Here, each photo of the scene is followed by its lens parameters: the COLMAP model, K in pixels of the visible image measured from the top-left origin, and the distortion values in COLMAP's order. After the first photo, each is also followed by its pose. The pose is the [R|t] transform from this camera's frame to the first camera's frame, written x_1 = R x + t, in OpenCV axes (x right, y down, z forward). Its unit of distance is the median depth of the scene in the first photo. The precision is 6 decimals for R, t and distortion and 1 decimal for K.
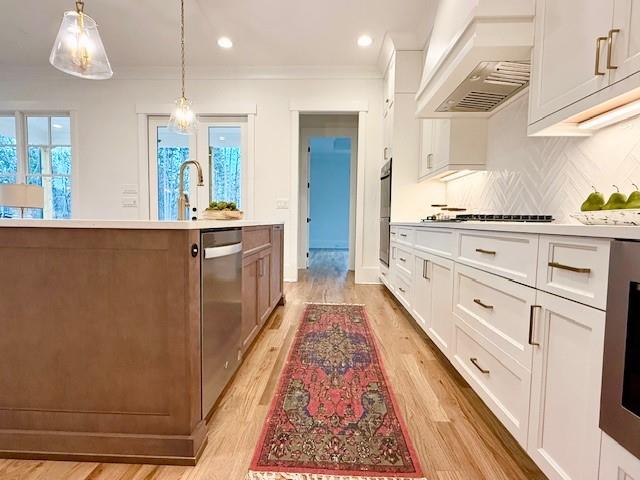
lens RADIAL K [[333.2, 0, 321.3], [0, 333.2, 241.5], [0, 0, 1]] dist [0.006763, -0.000705]
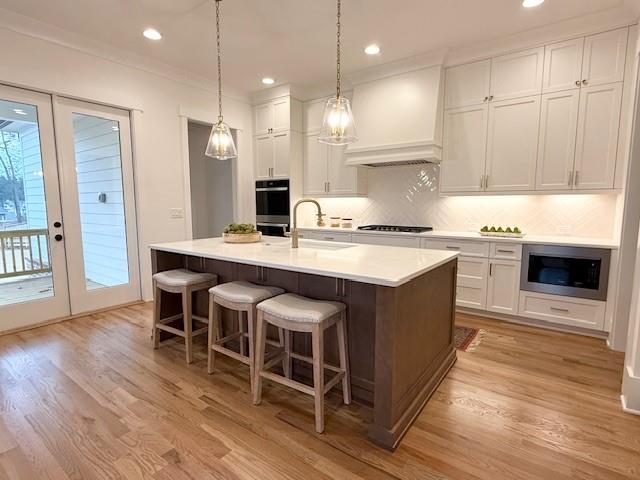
lens RADIAL K [[333.2, 0, 321.0], [0, 333.2, 242.0], [0, 0, 1]] dist [0.006763, -0.000705]
pose [[0.571274, -0.106063, 0.813878, -0.915608], [0.058903, 0.994356, 0.088238, -0.125576], [-0.818643, -0.002469, 0.574297, 0.157991]]
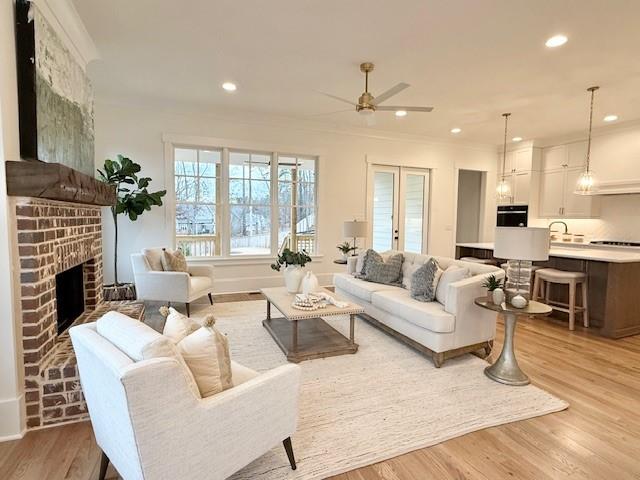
lens RADIAL K [[333.2, 0, 319.9], [0, 333.2, 242.3], [0, 0, 1]] dist [0.006763, -0.000705]
pose [[0.913603, -0.026780, 0.405724, -1.773674], [0.021673, 0.999618, 0.017175, -0.114787], [-0.406029, -0.006898, 0.913834, -0.236873]]
